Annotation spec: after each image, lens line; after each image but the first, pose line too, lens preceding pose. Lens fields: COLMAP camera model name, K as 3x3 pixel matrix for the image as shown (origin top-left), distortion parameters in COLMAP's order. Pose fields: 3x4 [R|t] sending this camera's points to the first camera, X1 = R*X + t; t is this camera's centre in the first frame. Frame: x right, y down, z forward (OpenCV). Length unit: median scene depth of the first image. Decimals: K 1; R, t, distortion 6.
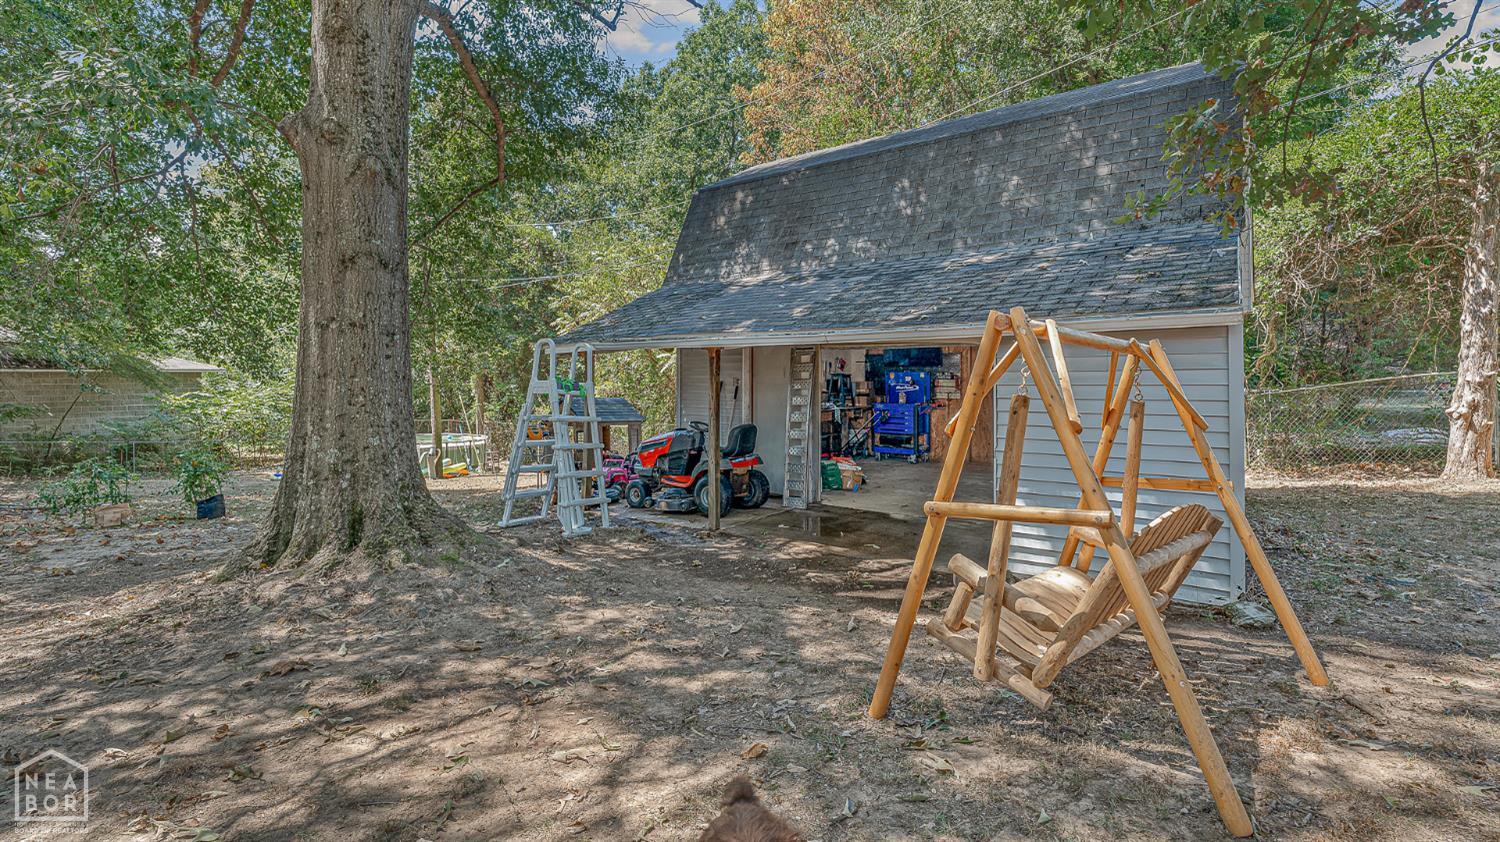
lens RADIAL K [[679.6, 0, 746.2], [0, 679.6, 407.7], [0, 0, 1]] dist [0.000065, -0.000318]
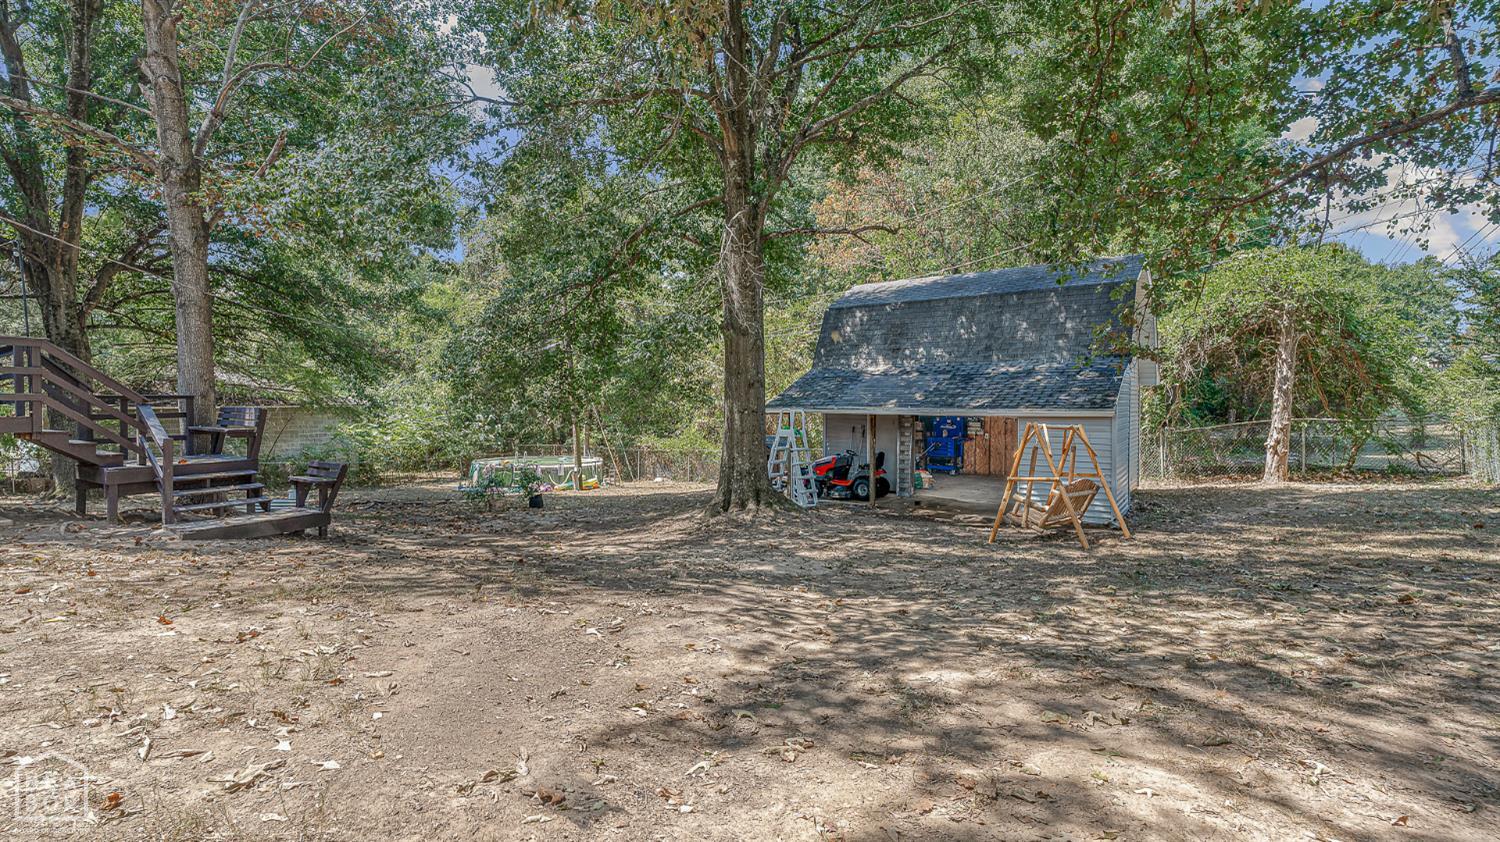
lens RADIAL K [[679.6, 0, 753.4], [0, 679.6, 434.0], [0, 0, 1]] dist [0.000065, -0.000318]
pose [[0.999684, 0.000903, 0.025141, -0.364867], [-0.001074, 0.999976, 0.006778, -0.033914], [-0.025134, -0.006803, 0.999661, -0.788823]]
